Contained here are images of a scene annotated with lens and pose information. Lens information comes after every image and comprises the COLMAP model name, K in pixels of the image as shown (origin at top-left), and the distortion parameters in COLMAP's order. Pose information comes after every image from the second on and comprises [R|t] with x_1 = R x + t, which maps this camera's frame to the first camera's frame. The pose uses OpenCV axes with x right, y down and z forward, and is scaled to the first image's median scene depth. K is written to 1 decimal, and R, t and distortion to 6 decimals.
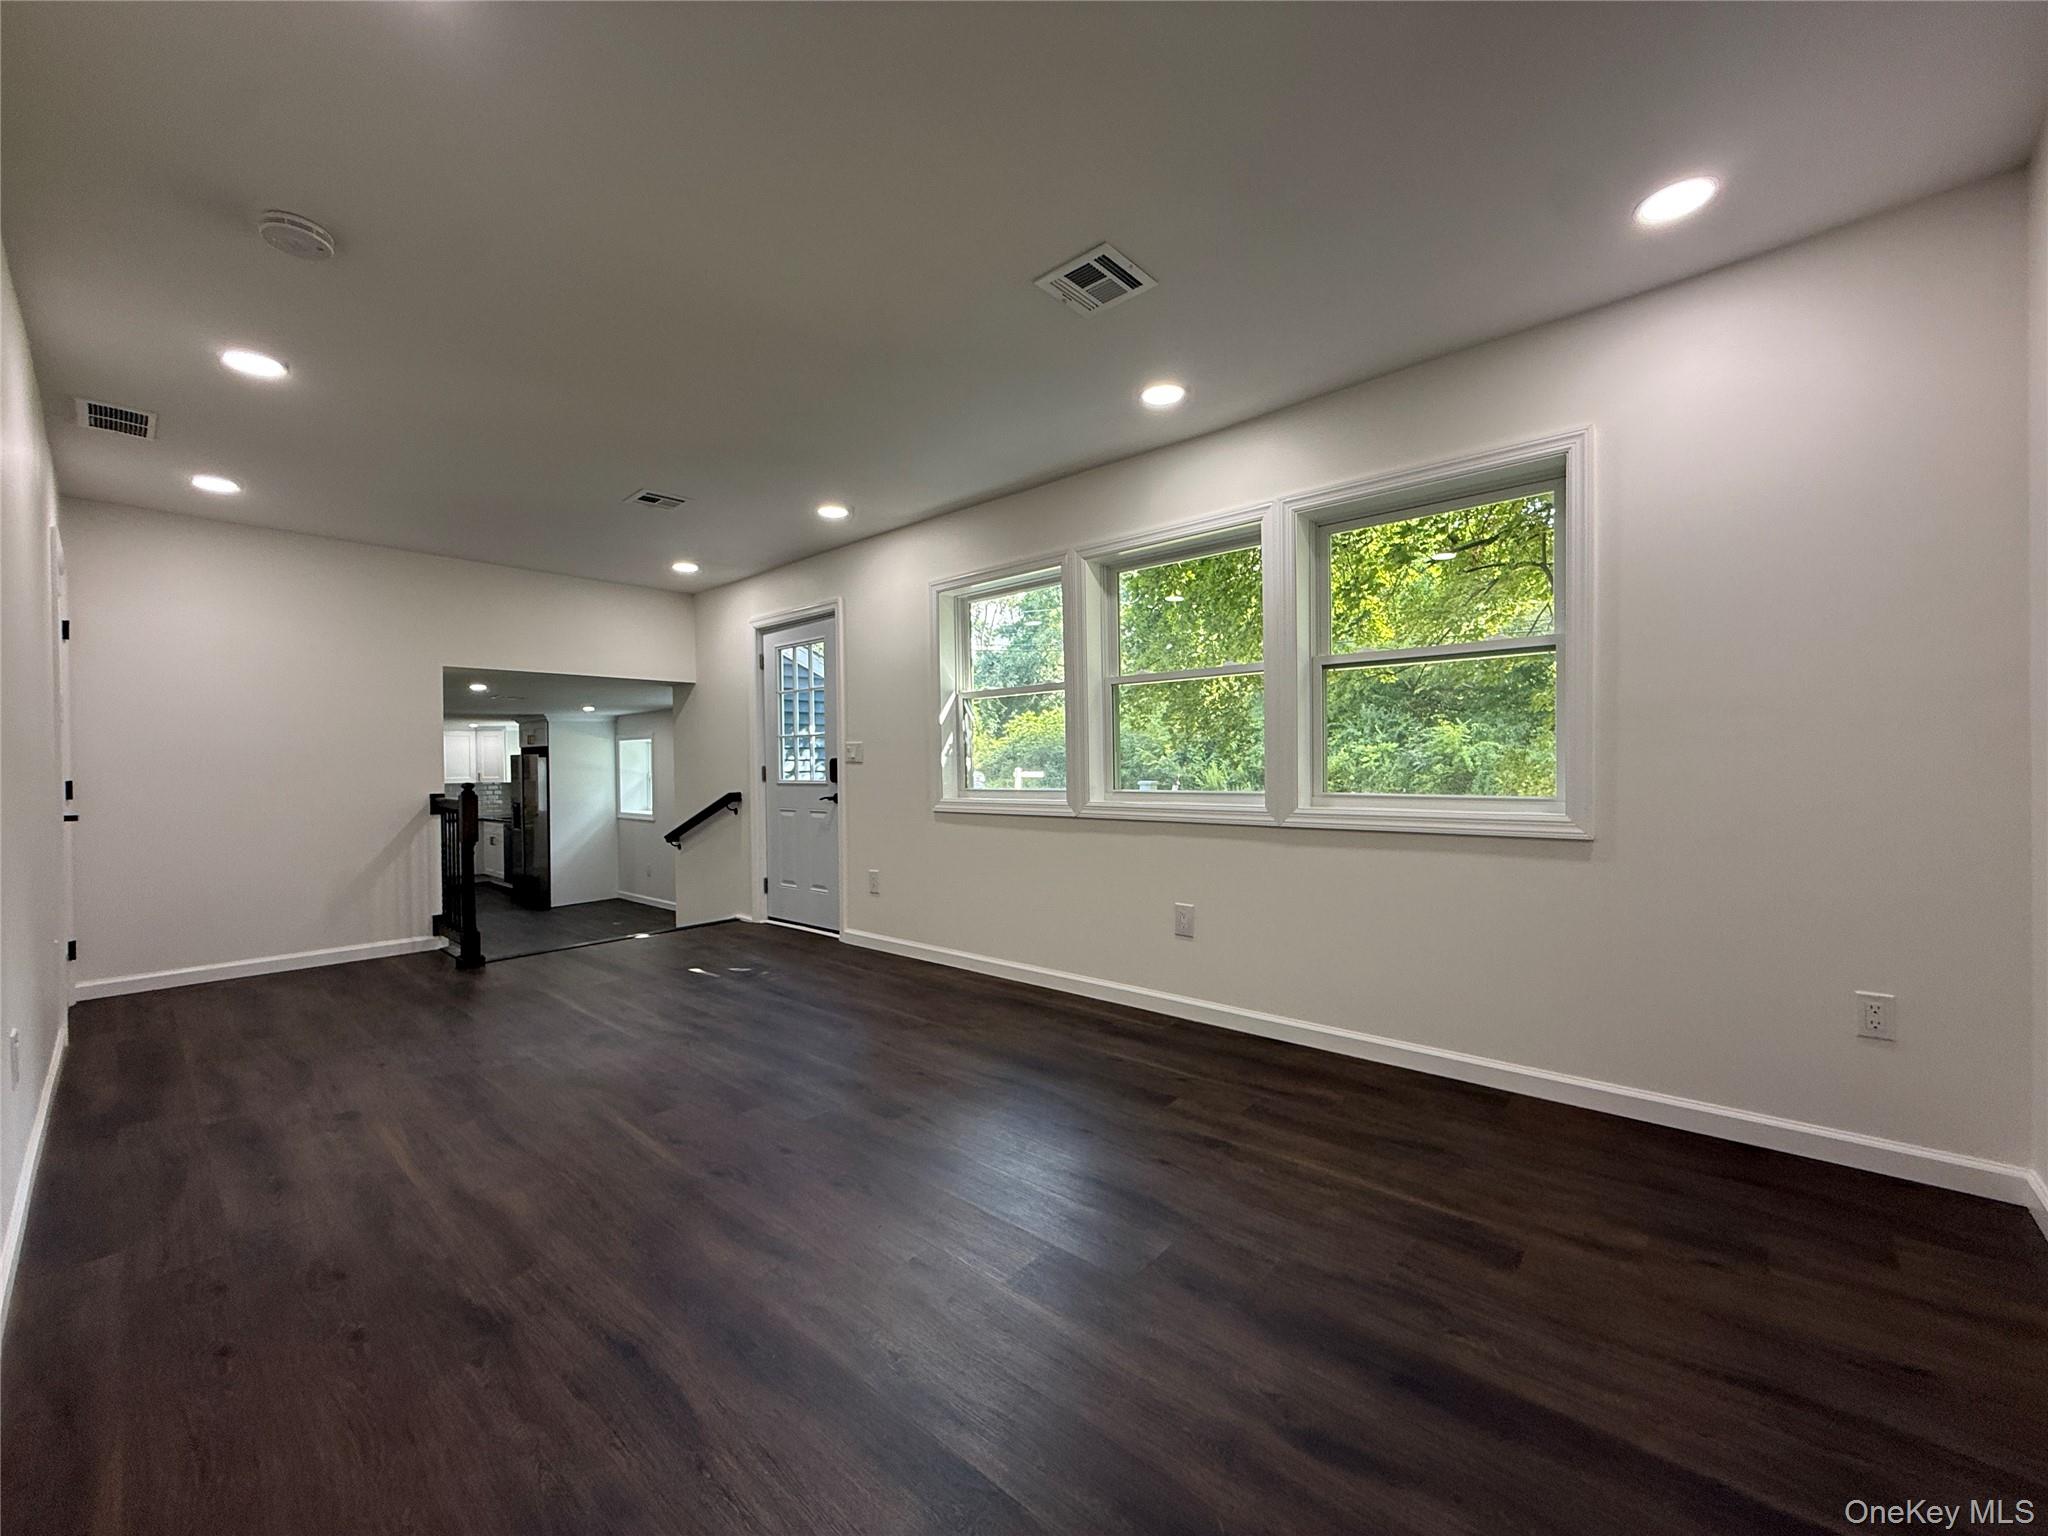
lens RADIAL K [[816.5, 0, 1012.8], [0, 816.5, 775.4], [0, 0, 1]] dist [-0.002311, 0.000472]
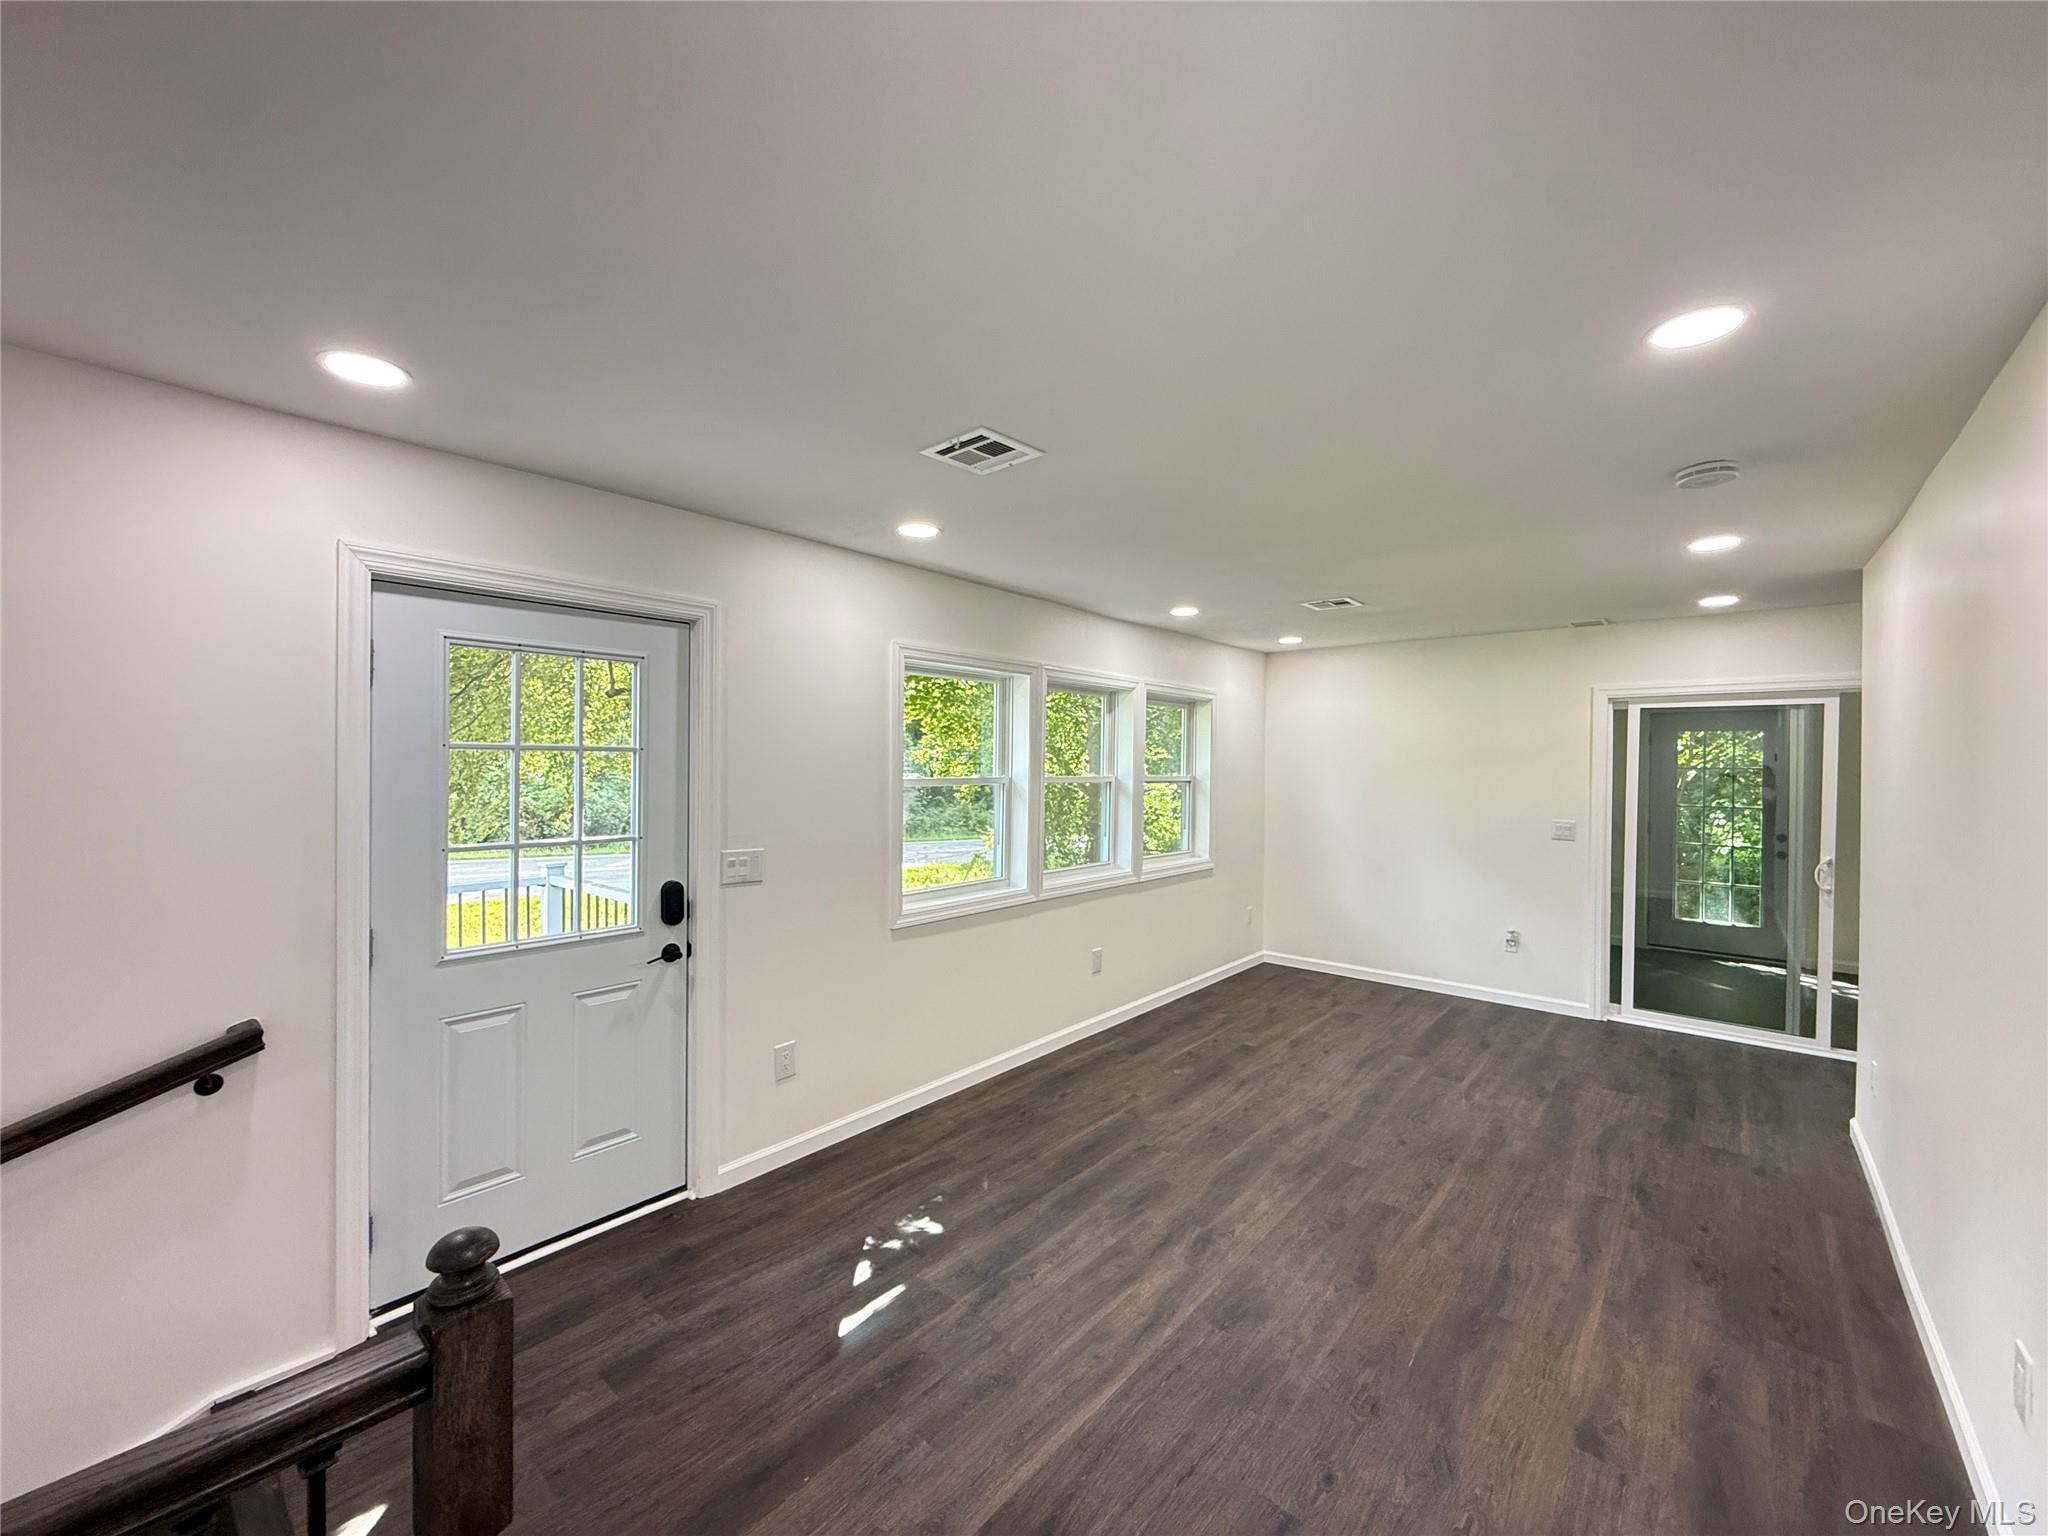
lens RADIAL K [[816.5, 0, 1022.3], [0, 816.5, 765.5], [0, 0, 1]] dist [-0.002311, 0.000472]
pose [[-0.026880, 0.009925, 0.999589, -1.524366], [0.003835, 0.999944, -0.009826, -0.181822], [-0.999631, 0.003570, -0.026917, 1.512847]]
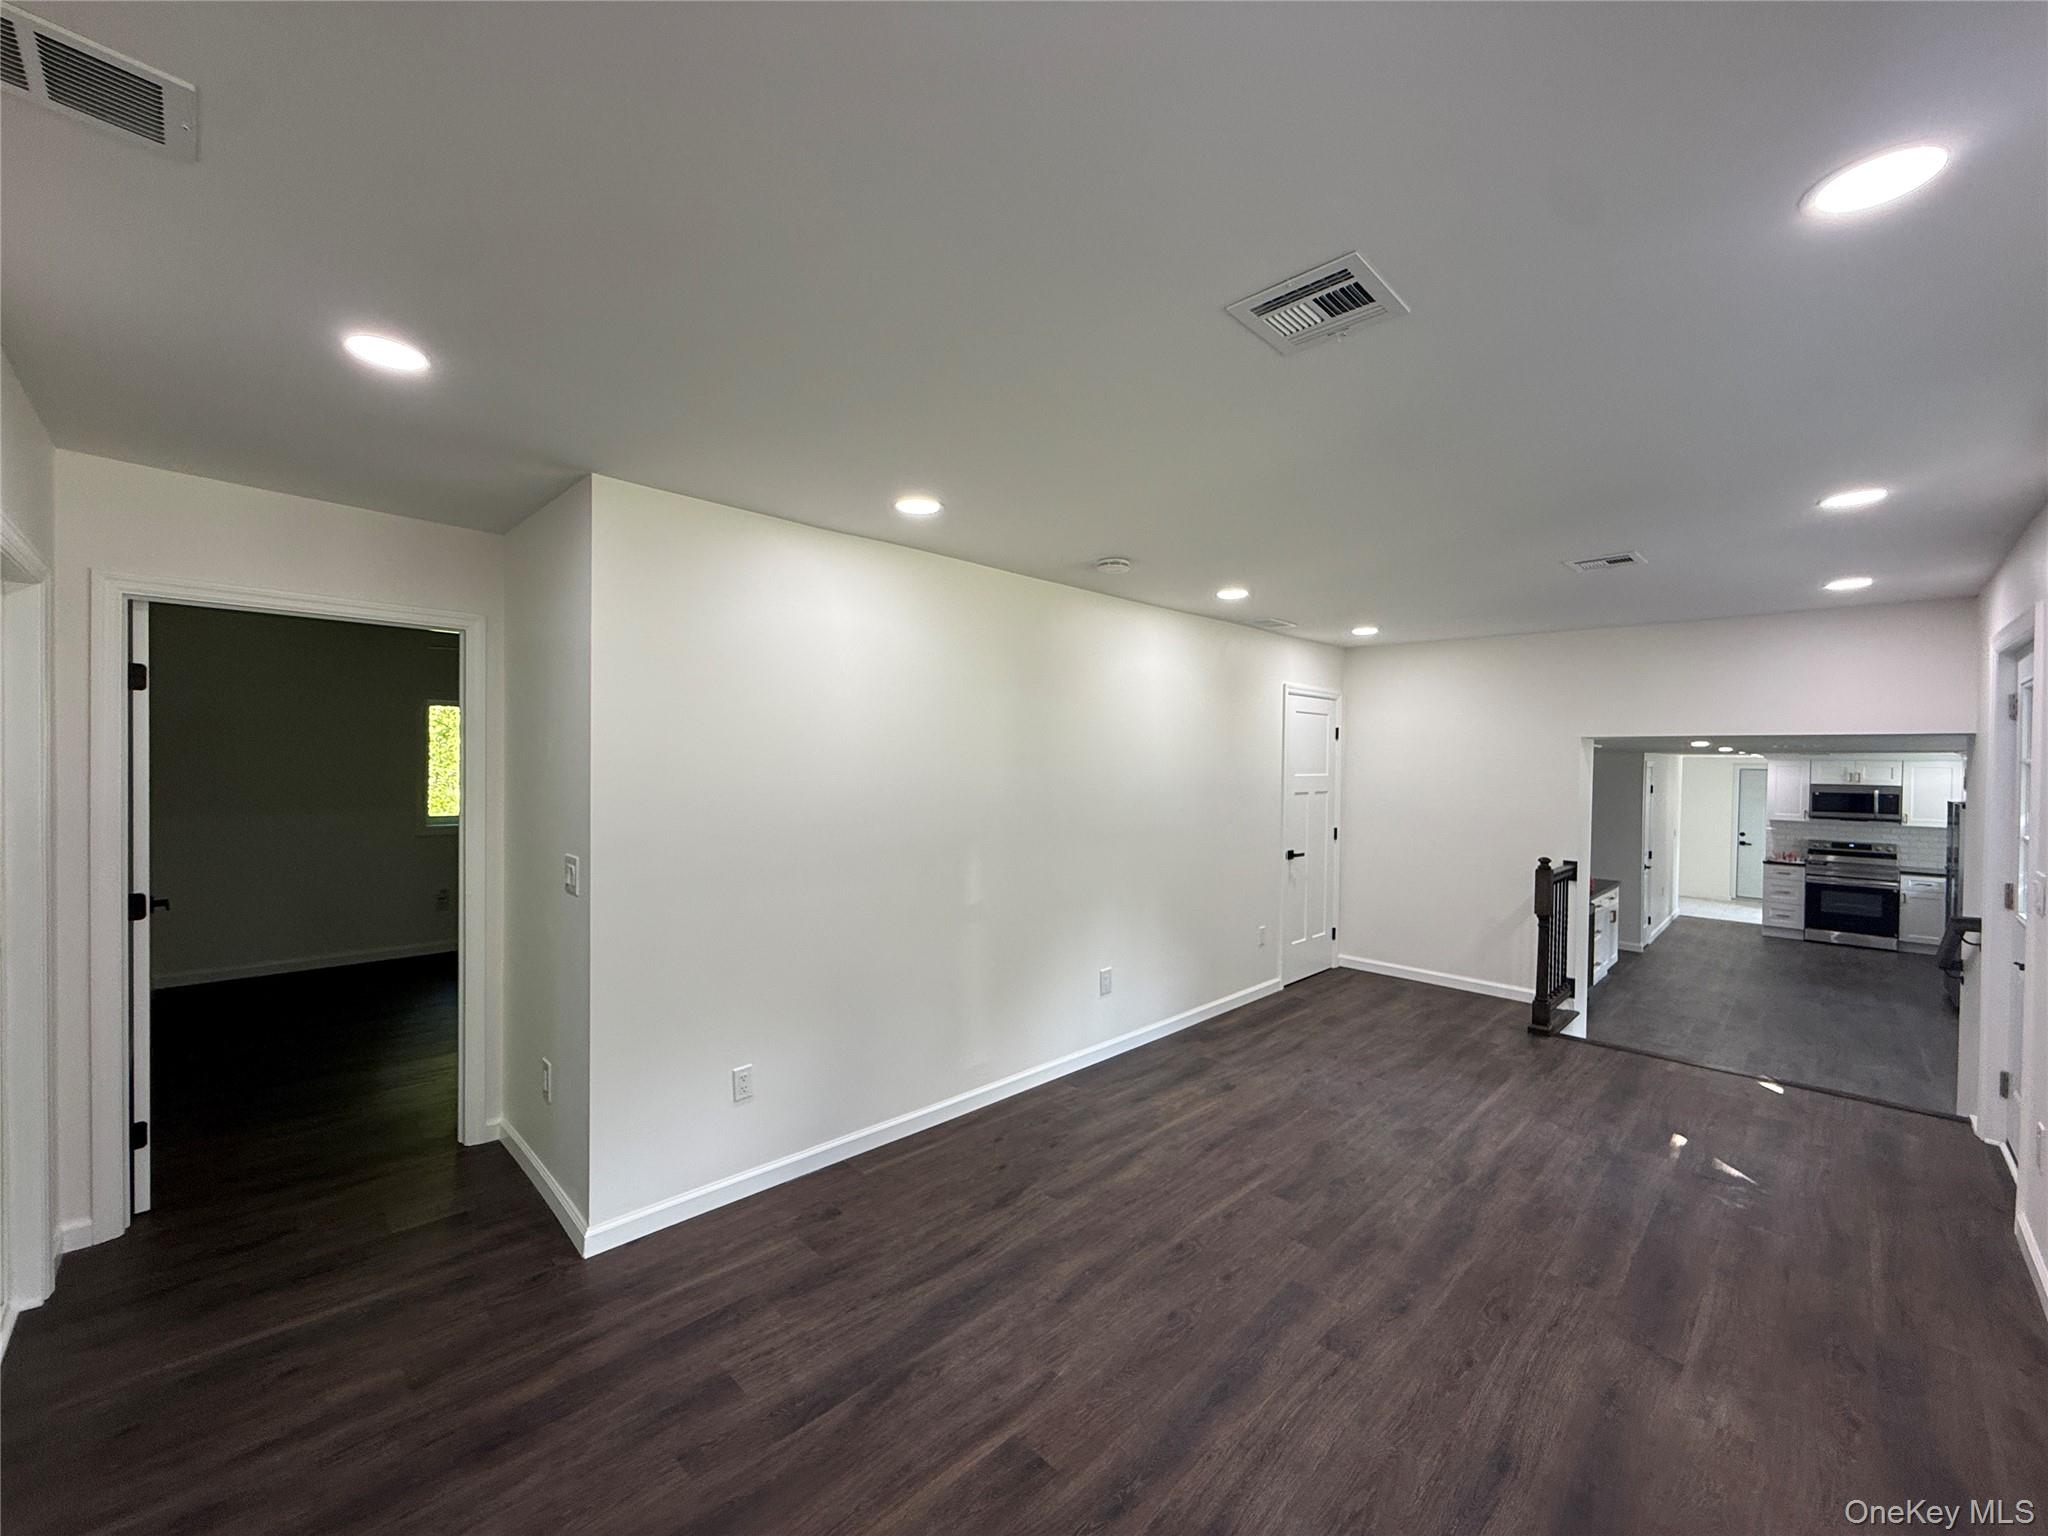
lens RADIAL K [[816.5, 0, 1029.5], [0, 816.5, 763.3], [0, 0, 1]] dist [-0.002311, 0.000472]
pose [[-0.044853, 0.018239, -0.998827, 0.689744], [-0.025969, 0.999474, 0.019417, -0.197762], [0.998656, 0.026810, -0.044355, 0.677765]]
